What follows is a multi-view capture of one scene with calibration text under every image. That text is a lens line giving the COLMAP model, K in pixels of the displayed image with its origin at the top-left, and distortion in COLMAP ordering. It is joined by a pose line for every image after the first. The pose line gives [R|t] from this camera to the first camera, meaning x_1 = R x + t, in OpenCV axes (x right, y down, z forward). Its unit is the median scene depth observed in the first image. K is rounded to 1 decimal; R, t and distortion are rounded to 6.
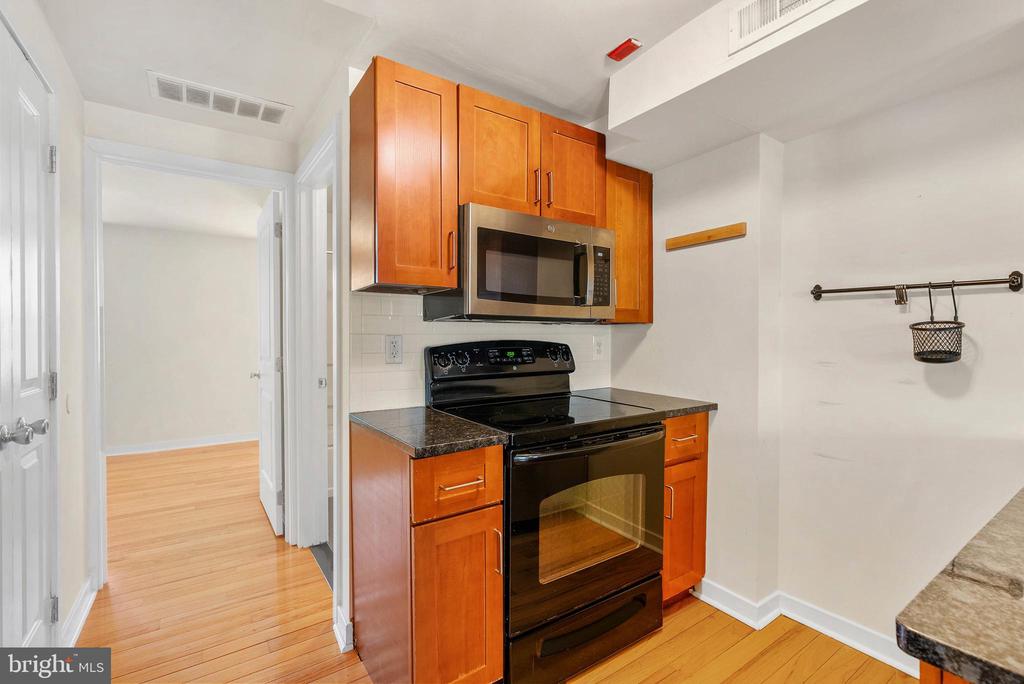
lens RADIAL K [[459.6, 0, 515.5], [0, 459.6, 343.2], [0, 0, 1]] dist [0.000377, 0.000080]
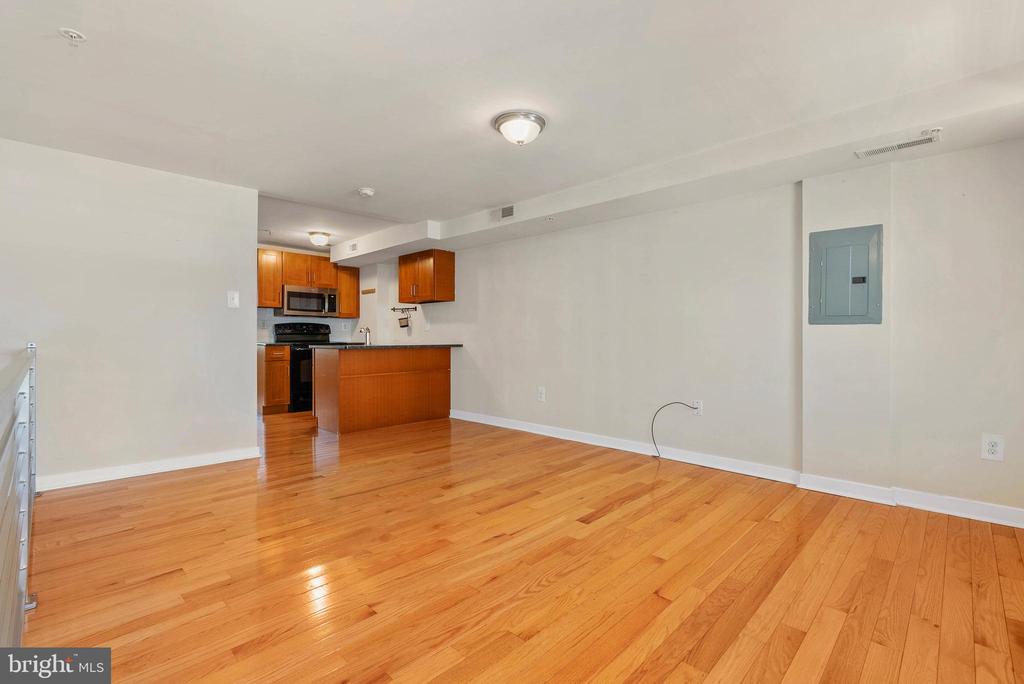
lens RADIAL K [[470.9, 0, 516.8], [0, 470.9, 336.5], [0, 0, 1]] dist [-0.004846, -0.000313]
pose [[0.981402, 0.002402, 0.191951, 0.864620], [0.000186, 0.999909, -0.013460, 0.142581], [-0.191966, 0.013246, 0.981312, -2.641355]]
